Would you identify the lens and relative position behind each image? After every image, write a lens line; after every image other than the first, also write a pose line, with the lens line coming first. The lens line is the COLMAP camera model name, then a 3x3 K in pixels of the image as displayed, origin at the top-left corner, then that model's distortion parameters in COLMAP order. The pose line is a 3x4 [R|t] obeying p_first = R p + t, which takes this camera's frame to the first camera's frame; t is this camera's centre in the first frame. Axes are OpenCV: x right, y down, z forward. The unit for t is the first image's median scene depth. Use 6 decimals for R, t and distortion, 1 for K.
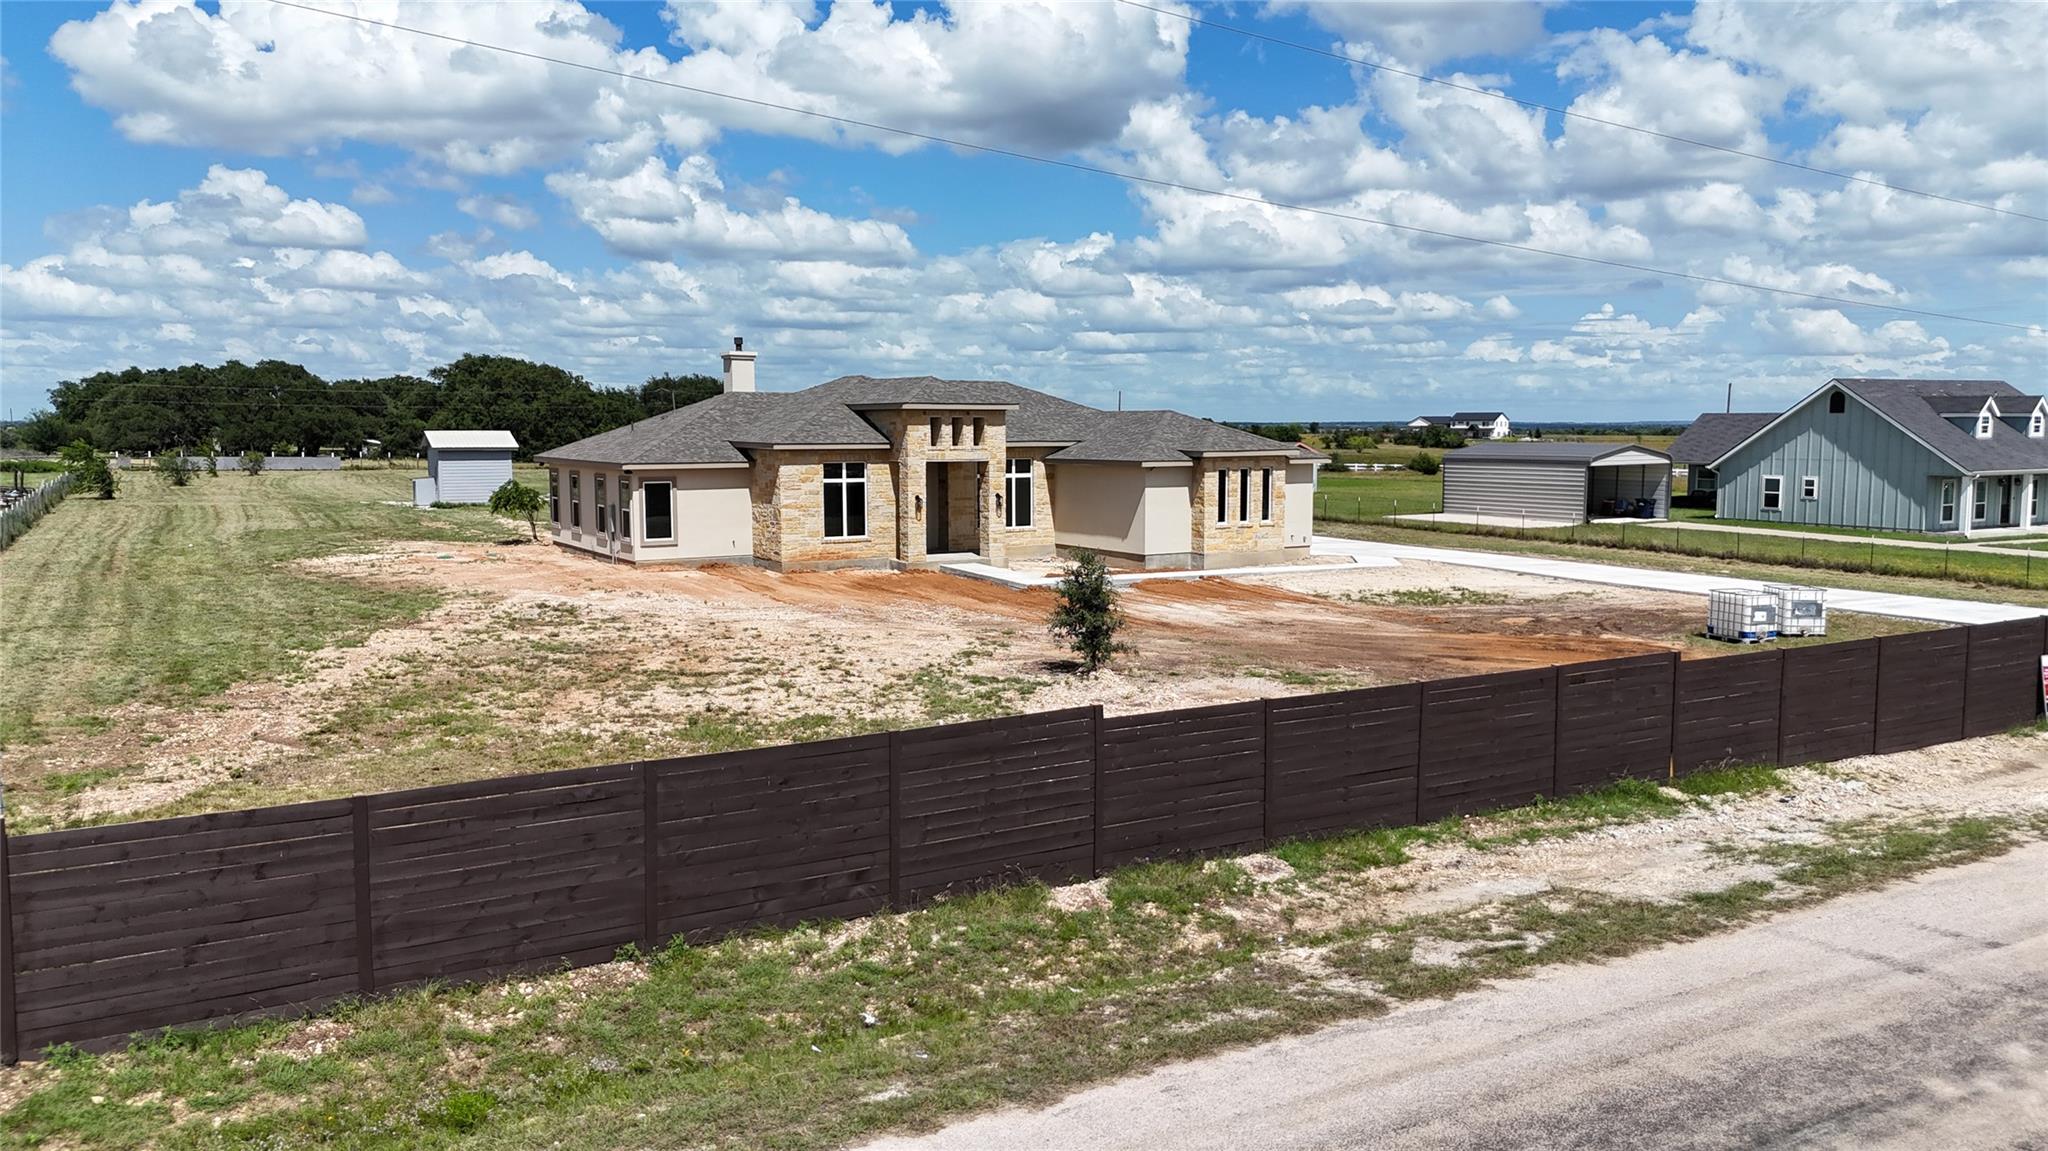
lens RADIAL K [[1522.8, 0, 1024.0], [0, 1522.8, 575.5], [0, 0, 1]] dist [0.040249, -0.043399]
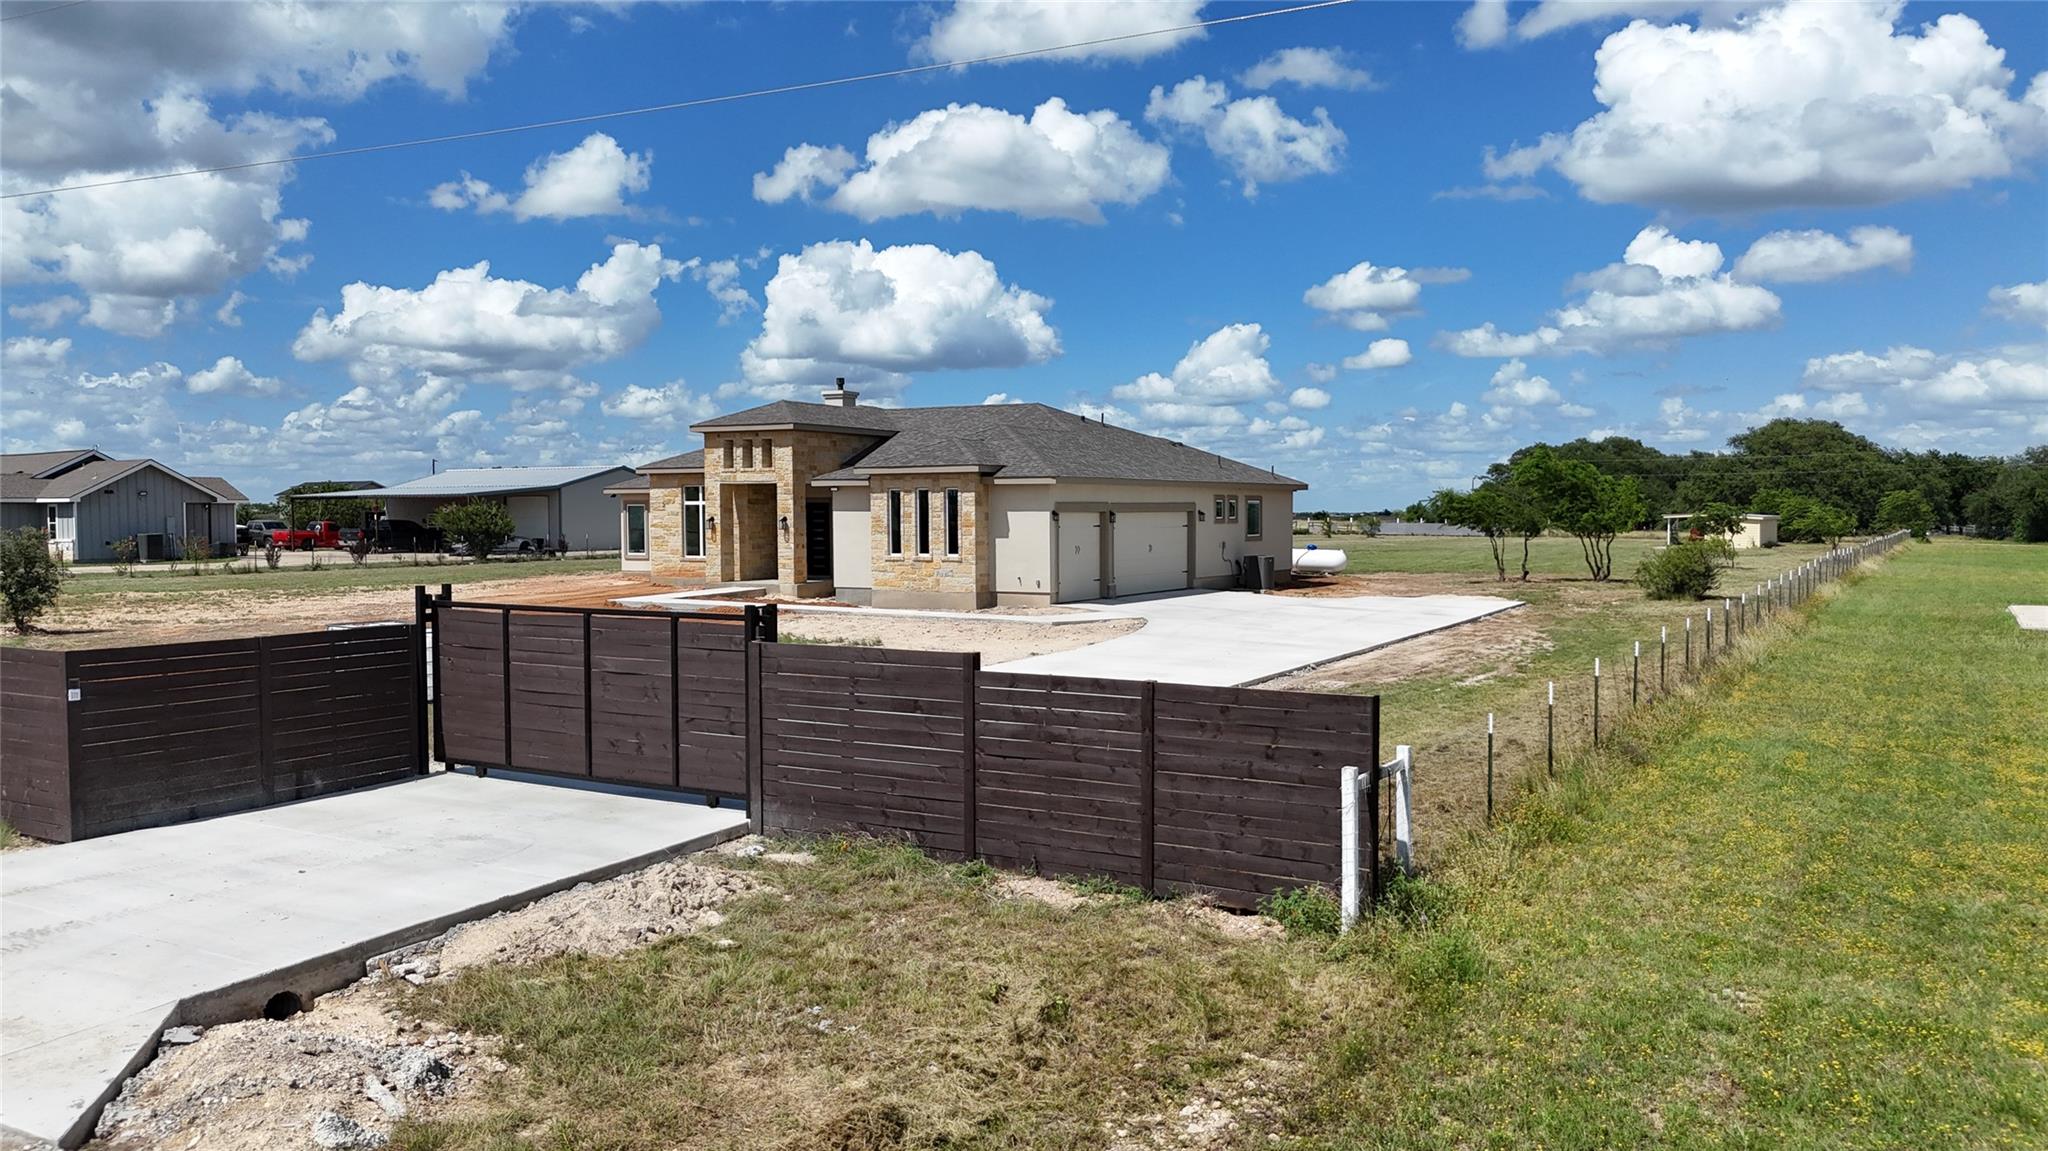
lens RADIAL K [[1522.8, 0, 1024.0], [0, 1522.8, 575.5], [0, 0, 1]] dist [0.040249, -0.043399]
pose [[0.488487, 0.037600, -0.871761, 0.907220], [-0.084560, 0.996409, -0.004406, -0.026011], [0.868464, 0.075868, 0.489912, 0.669987]]
